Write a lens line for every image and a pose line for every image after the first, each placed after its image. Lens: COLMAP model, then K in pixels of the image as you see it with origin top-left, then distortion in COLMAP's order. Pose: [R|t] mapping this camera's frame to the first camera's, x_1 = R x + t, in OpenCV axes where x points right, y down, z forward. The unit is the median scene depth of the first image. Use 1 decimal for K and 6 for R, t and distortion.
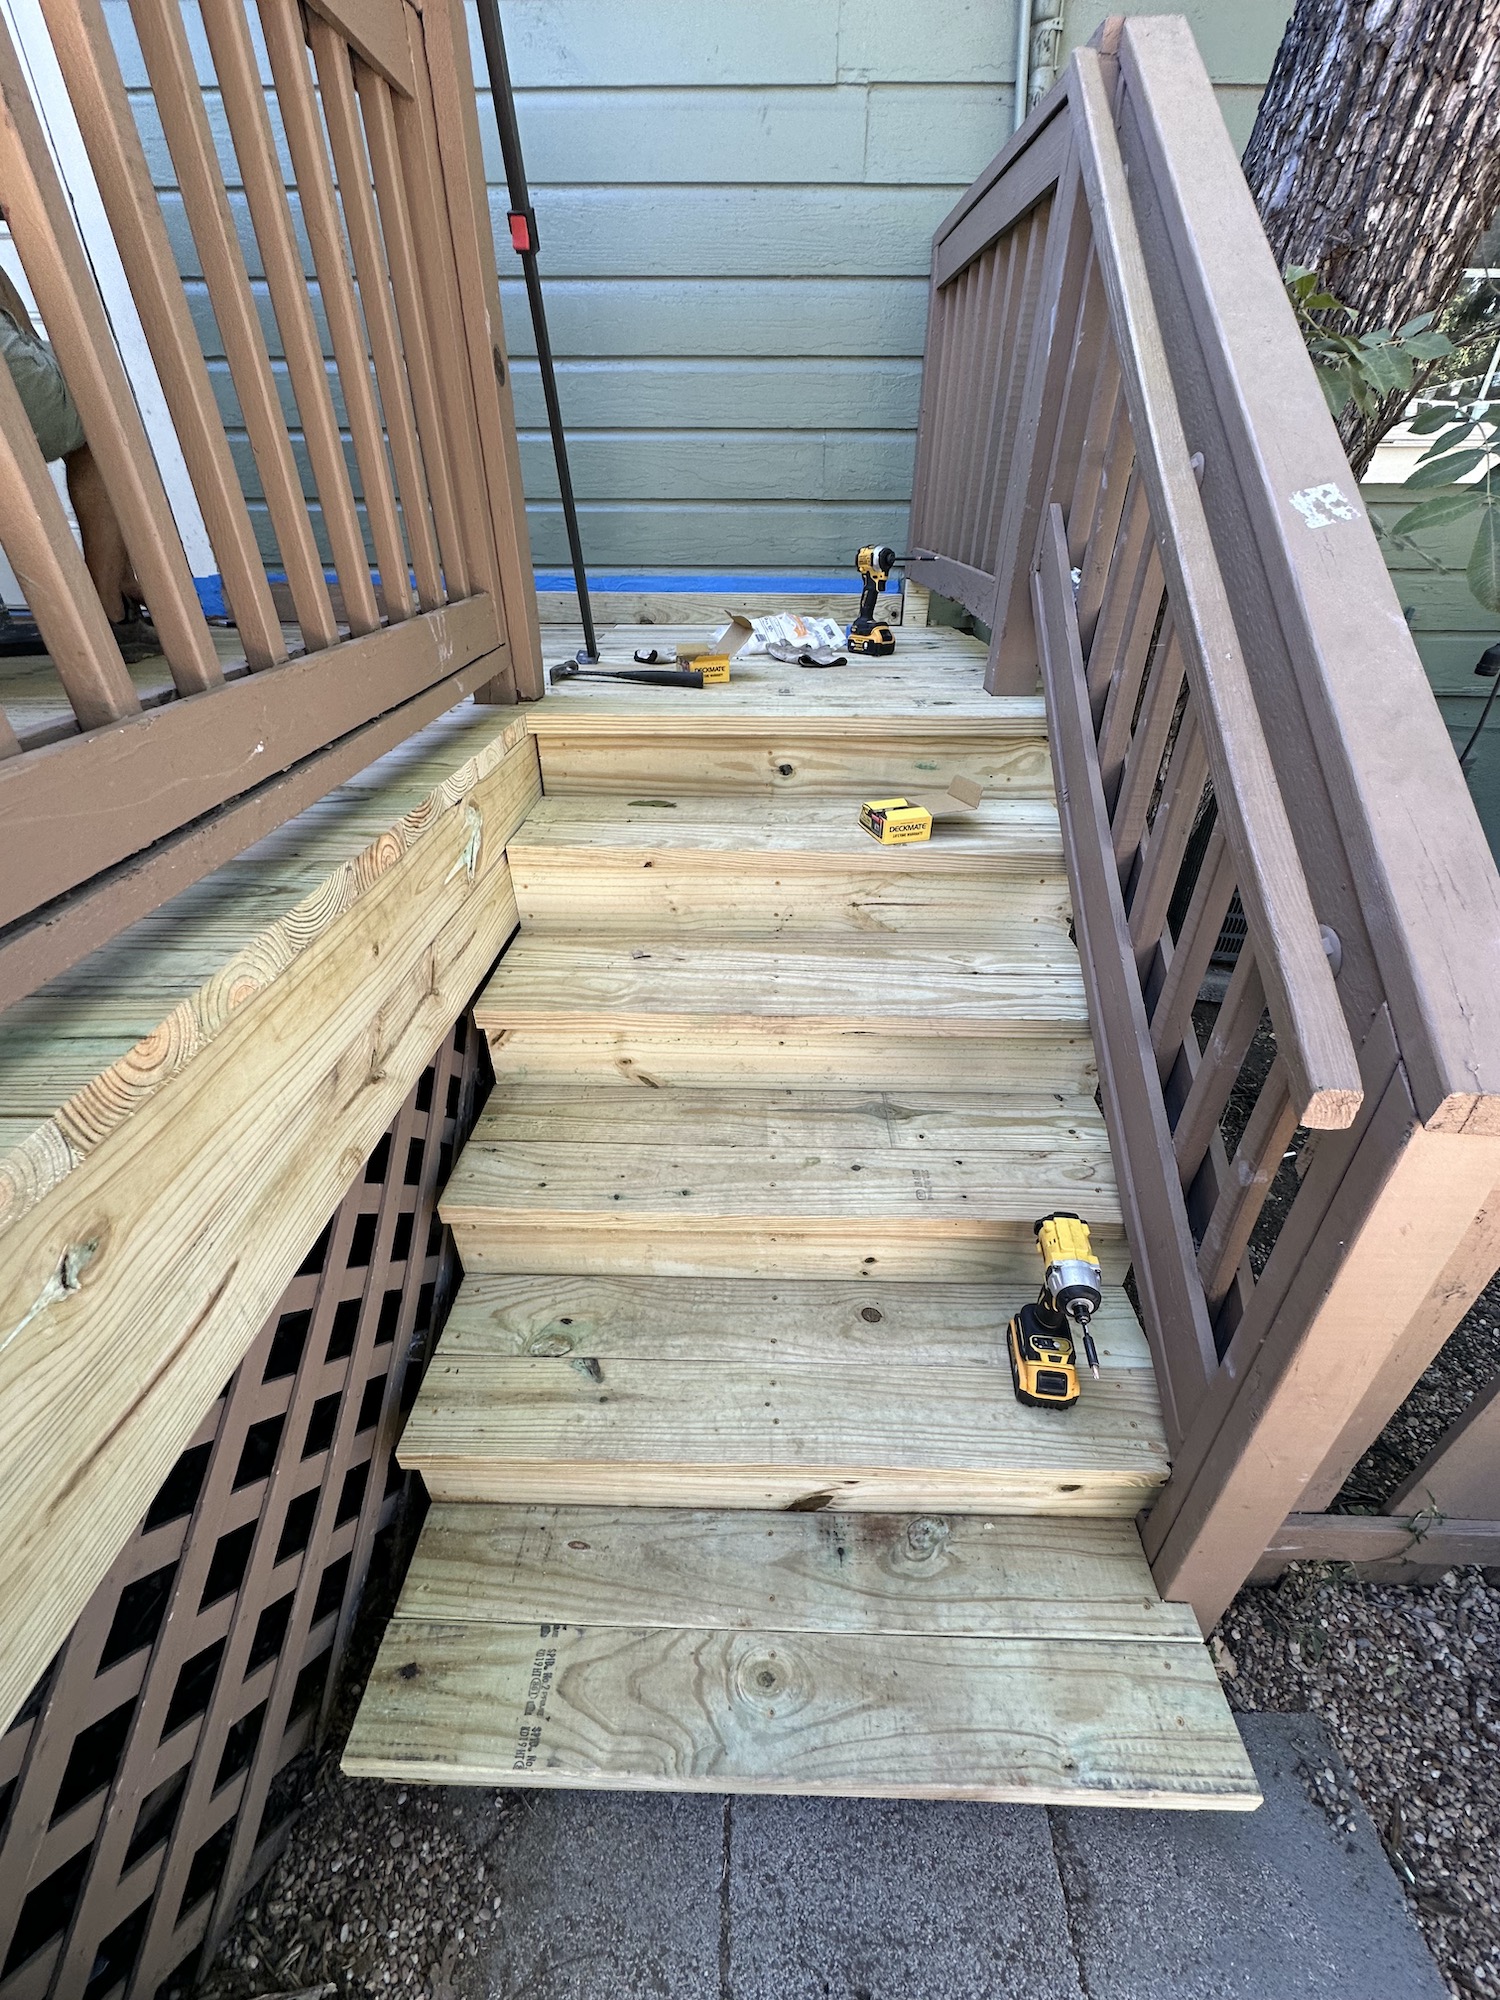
lens RADIAL K [[798.8, 0, 750.0], [0, 798.8, 1000.0], [0, 0, 1]] dist [-0.005142, 0.000377]
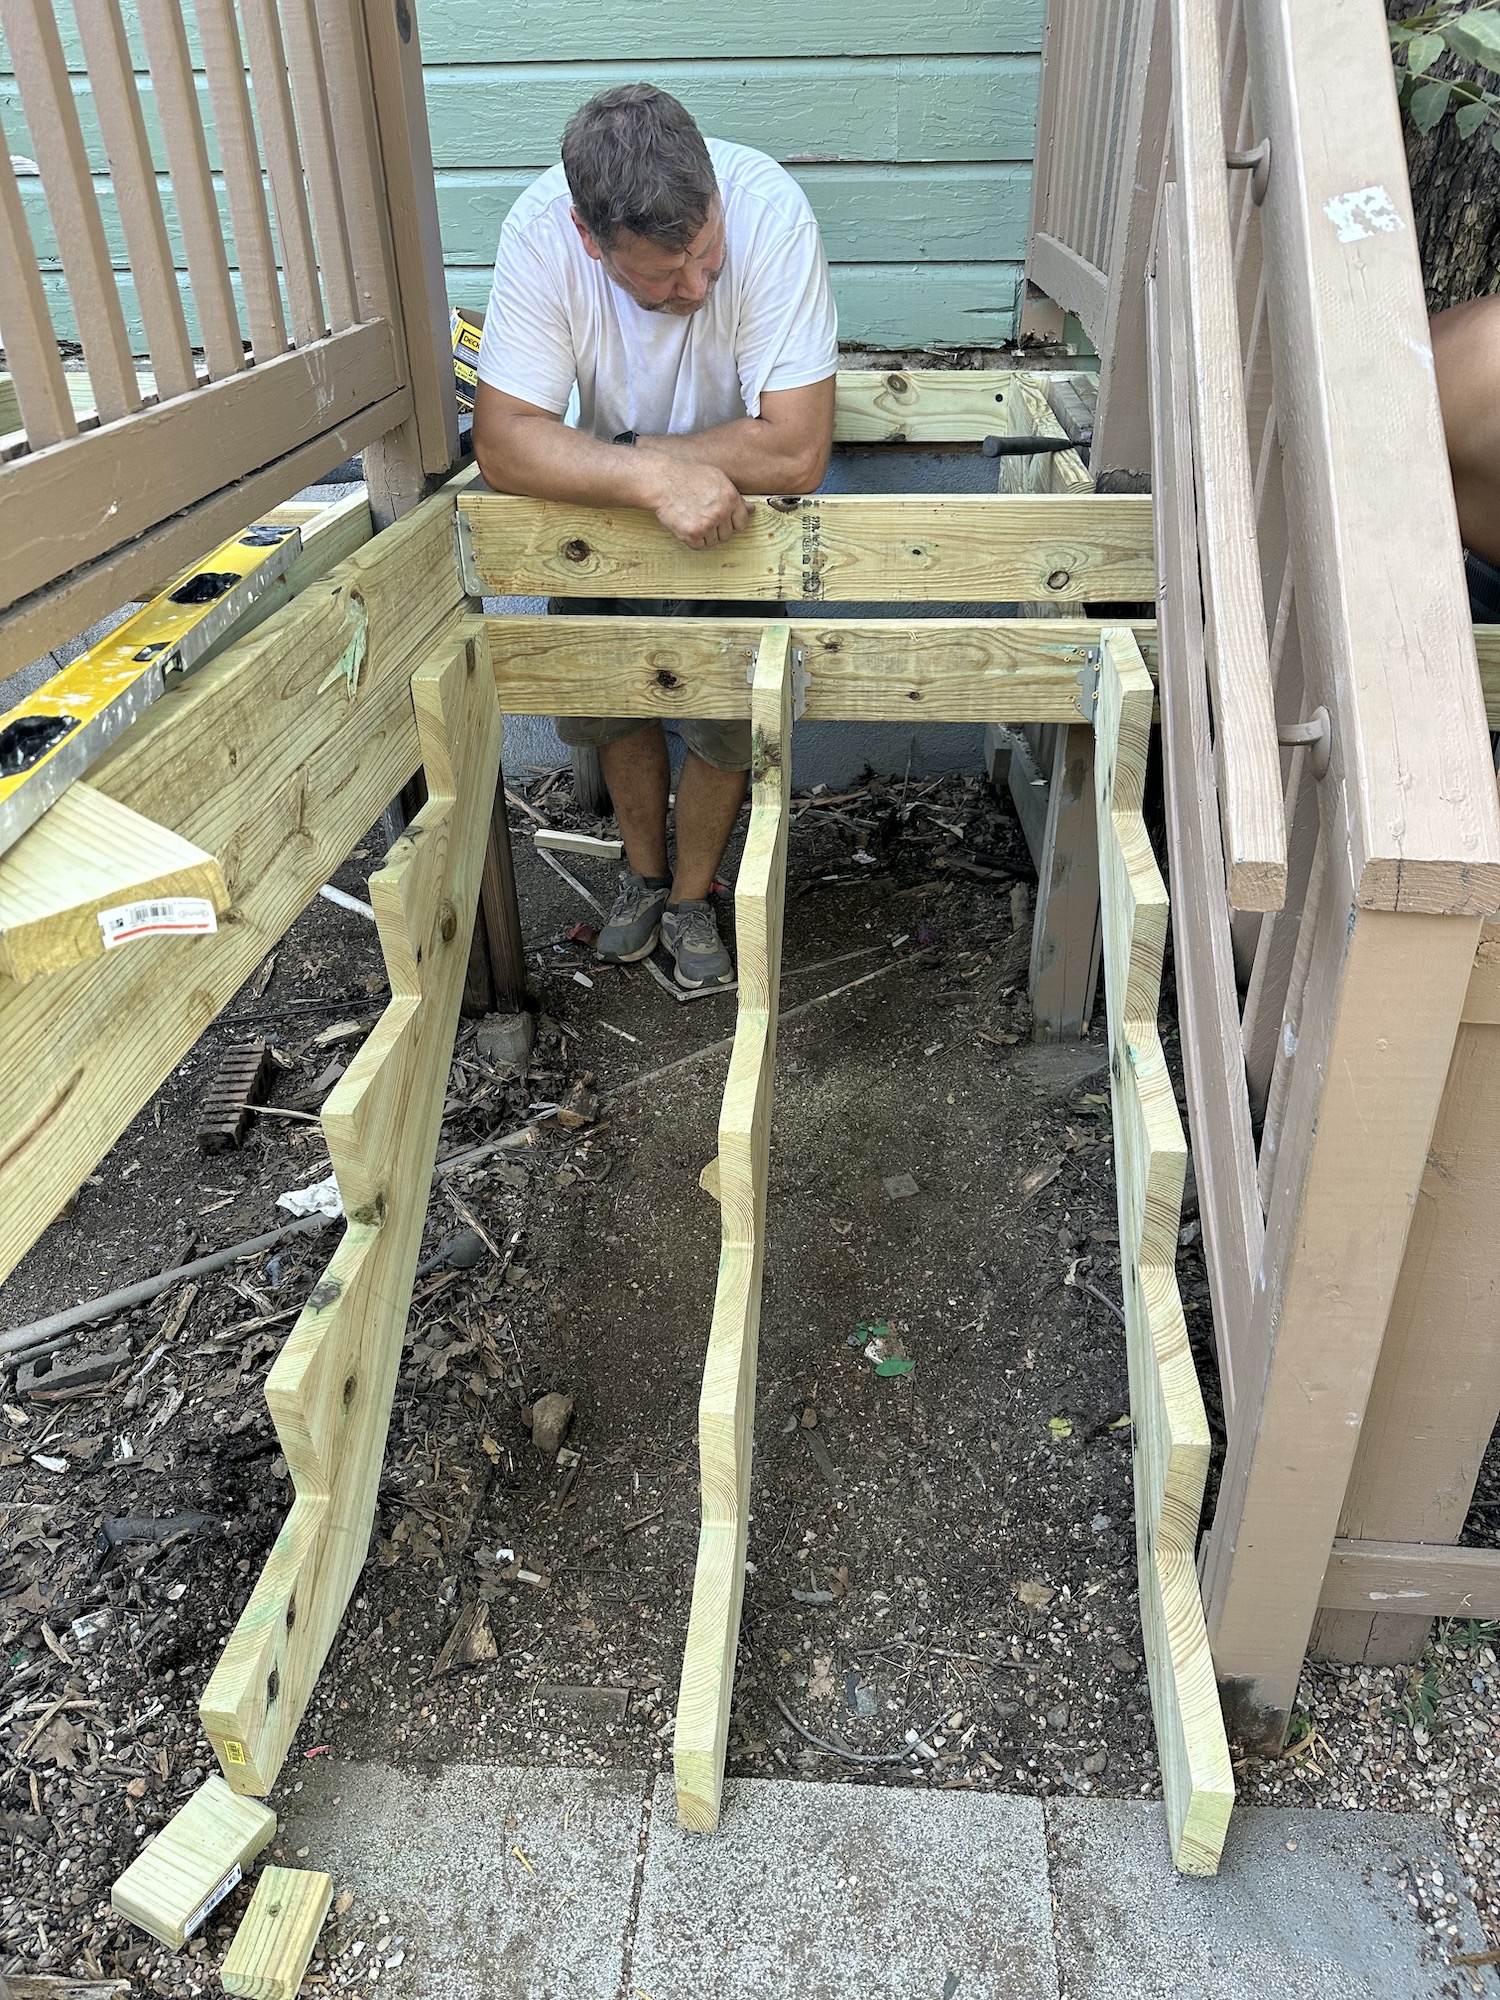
lens RADIAL K [[1404.3, 0, 750.0], [0, 1404.3, 1000.0], [0, 0, 1]] dist [0.032950, -0.038752]
pose [[0.997757, 0.021665, -0.063335, 0.131740], [-0.022152, 0.999730, -0.006992, 0.151010], [0.063166, 0.008379, 0.997968, -0.343642]]
